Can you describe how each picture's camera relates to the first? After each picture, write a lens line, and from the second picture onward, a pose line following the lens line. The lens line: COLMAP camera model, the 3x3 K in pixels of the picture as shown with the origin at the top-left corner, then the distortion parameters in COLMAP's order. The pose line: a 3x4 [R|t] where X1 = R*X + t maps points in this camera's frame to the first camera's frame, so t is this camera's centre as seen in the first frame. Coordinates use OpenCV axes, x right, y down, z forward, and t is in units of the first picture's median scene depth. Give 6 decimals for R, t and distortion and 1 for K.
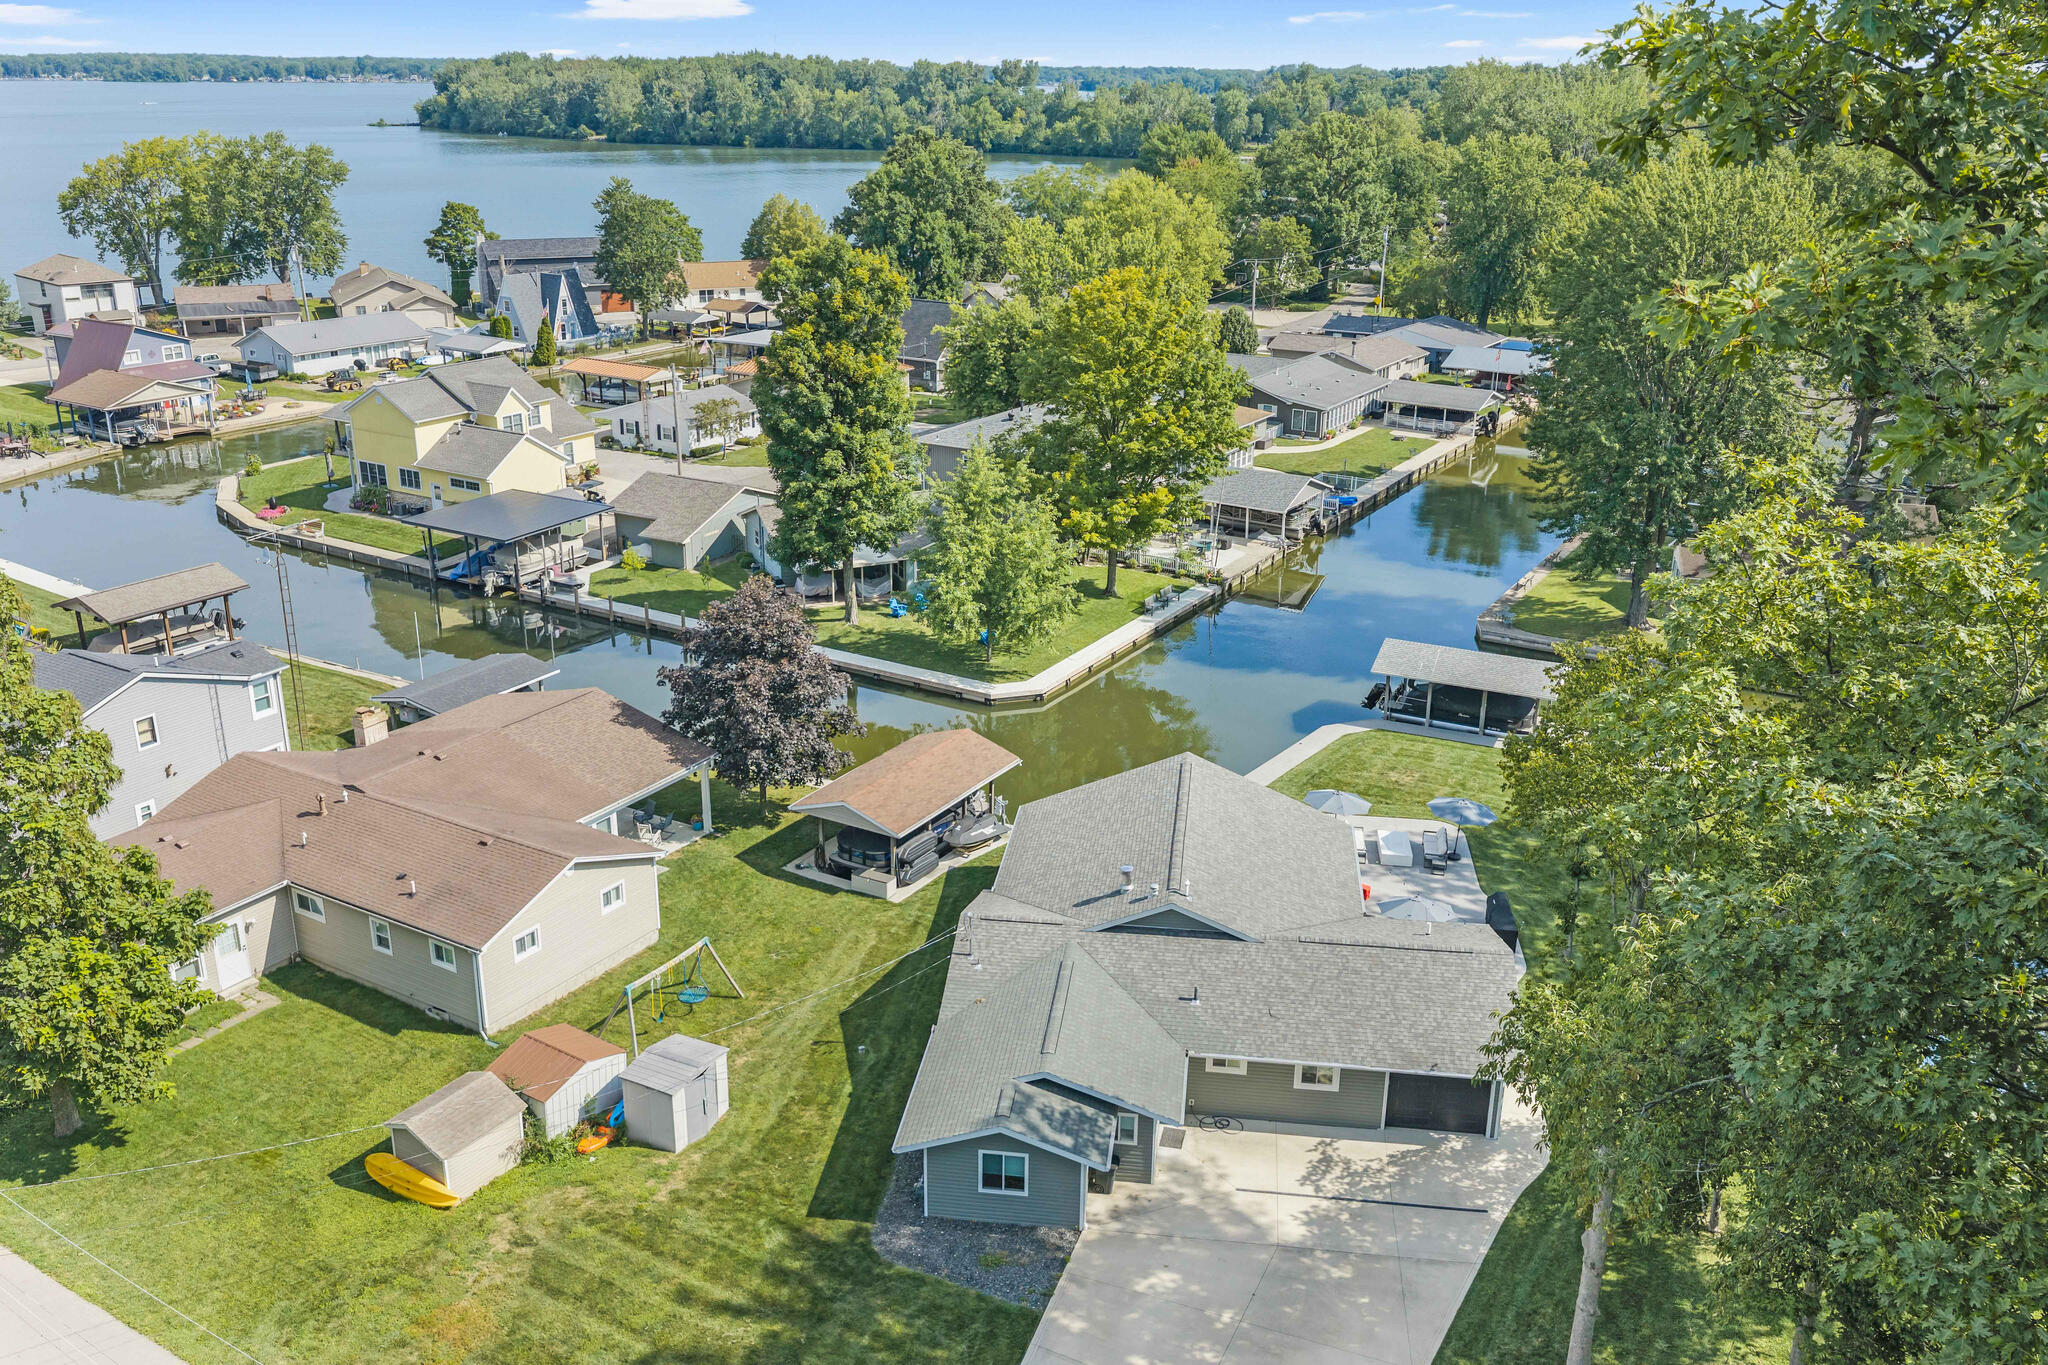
lens RADIAL K [[1688.4, 0, 1024.0], [0, 1688.4, 682.5], [0, 0, 1]] dist [0.012302, -0.014309]
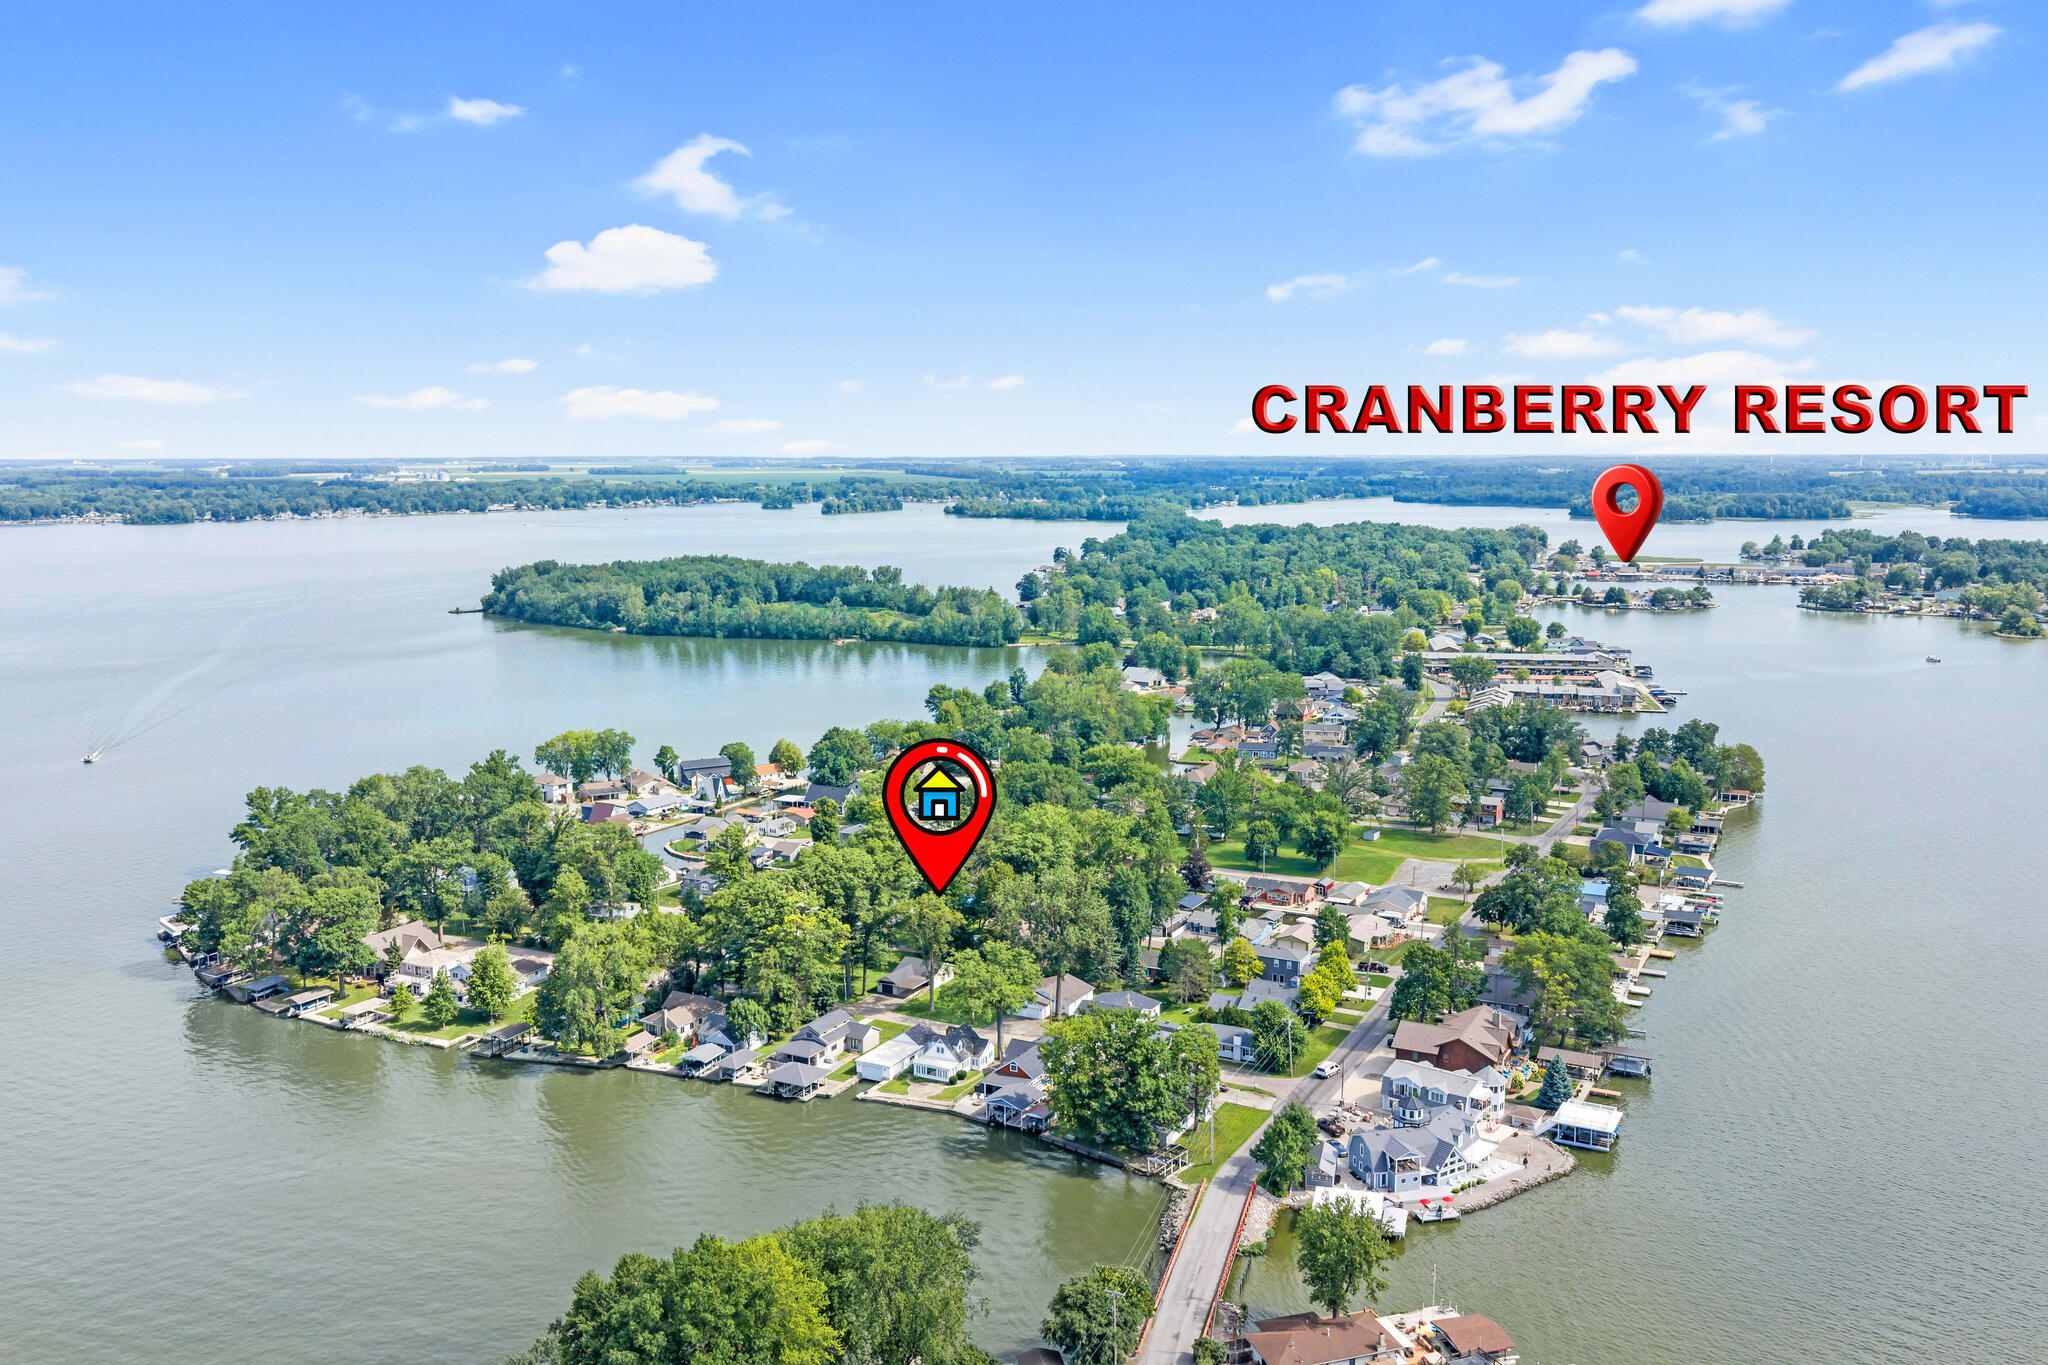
lens RADIAL K [[1688.4, 0, 1024.0], [0, 1688.4, 682.5], [0, 0, 1]] dist [0.012302, -0.014309]
pose [[0.997819, -0.021713, 0.062338, 0.198615], [0.034246, 0.977602, -0.207658, 0.532211], [-0.056433, 0.209340, 0.976213, -4.464603]]
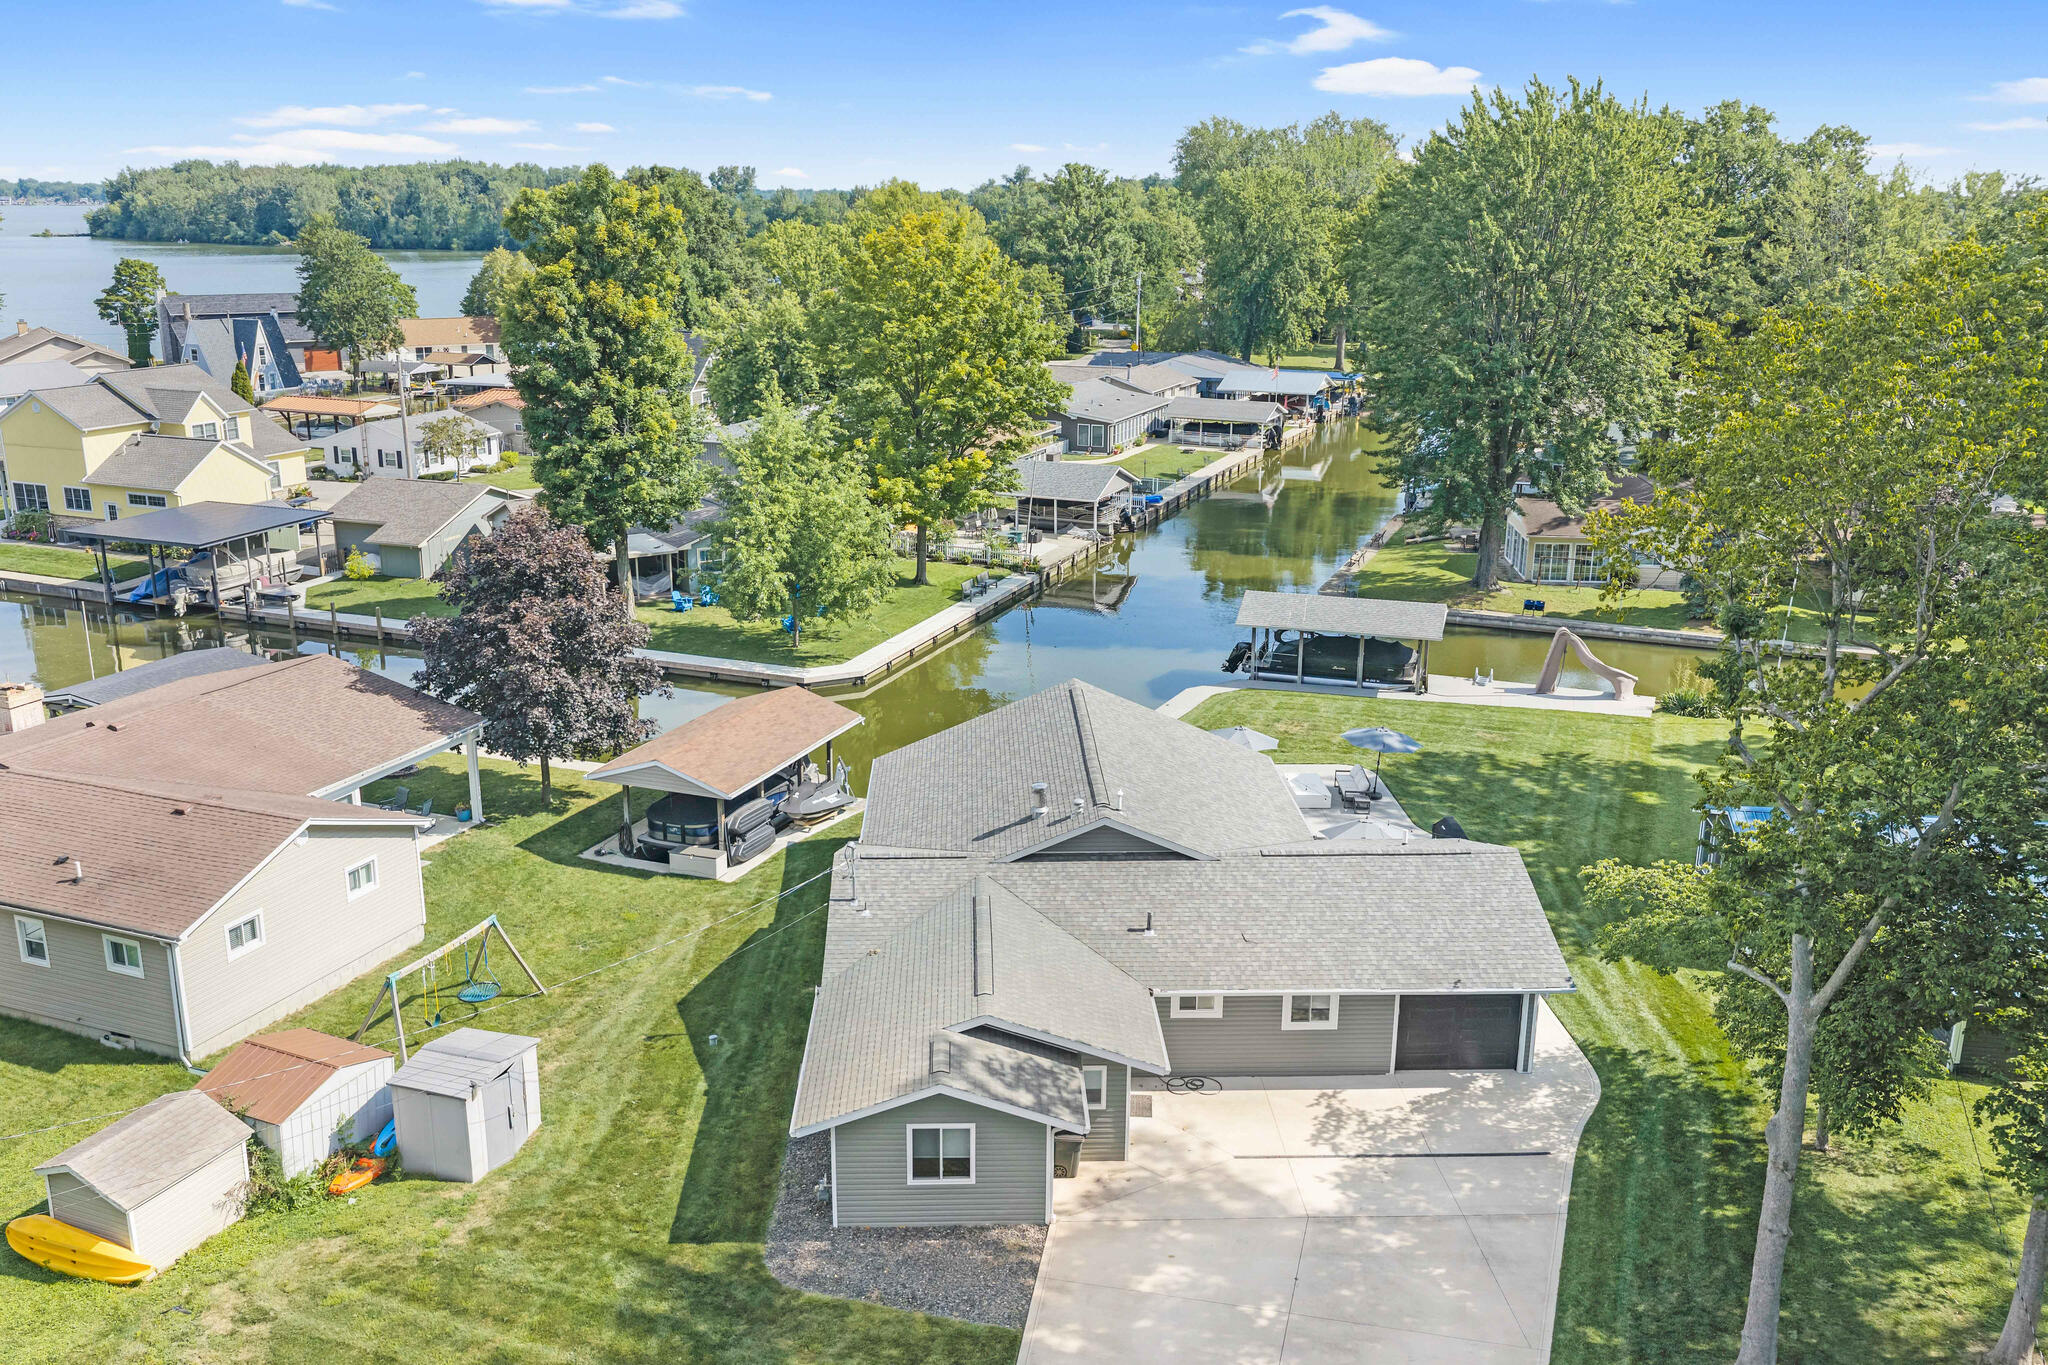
lens RADIAL K [[1688.4, 0, 1024.0], [0, 1688.4, 682.5], [0, 0, 1]] dist [0.012302, -0.014309]
pose [[0.986670, -0.047061, 0.155783, -0.042414], [0.057576, 0.996308, -0.063687, 0.069693], [-0.152210, 0.071807, 0.985736, 0.131623]]
